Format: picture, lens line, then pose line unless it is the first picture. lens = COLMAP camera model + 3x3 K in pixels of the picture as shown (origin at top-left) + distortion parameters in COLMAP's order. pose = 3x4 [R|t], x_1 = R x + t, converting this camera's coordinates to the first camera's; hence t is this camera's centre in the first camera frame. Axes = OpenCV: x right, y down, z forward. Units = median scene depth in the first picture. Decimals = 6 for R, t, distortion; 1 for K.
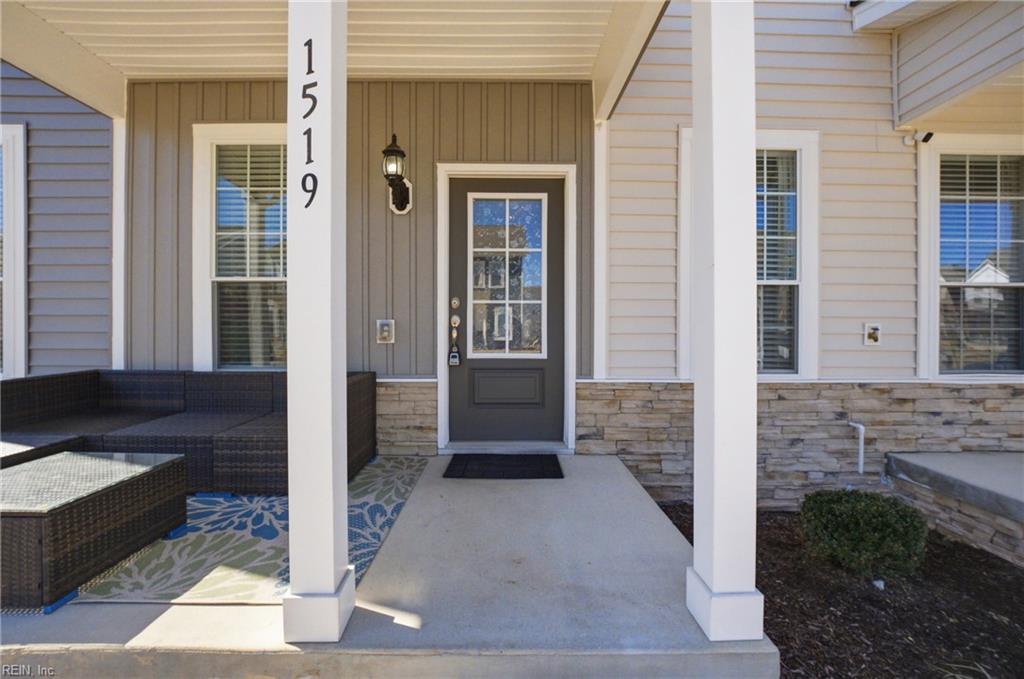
lens RADIAL K [[417.9, 0, 509.5], [0, 417.9, 343.0], [0, 0, 1]] dist [-0.023674, 0.004281]
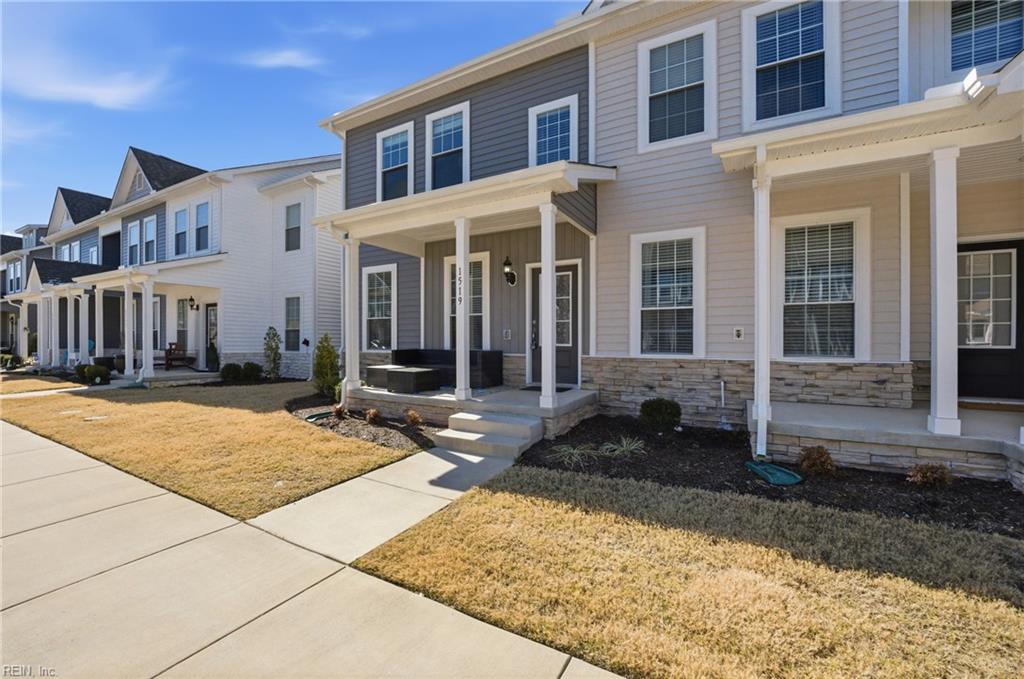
lens RADIAL K [[417.9, 0, 504.8], [0, 417.9, 342.5], [0, 0, 1]] dist [-0.023674, 0.004281]
pose [[0.861726, 0.000581, -0.507373, 0.929816], [-0.001581, 0.999998, -0.001540, 0.022238], [0.507371, 0.002129, 0.861725, -1.115736]]
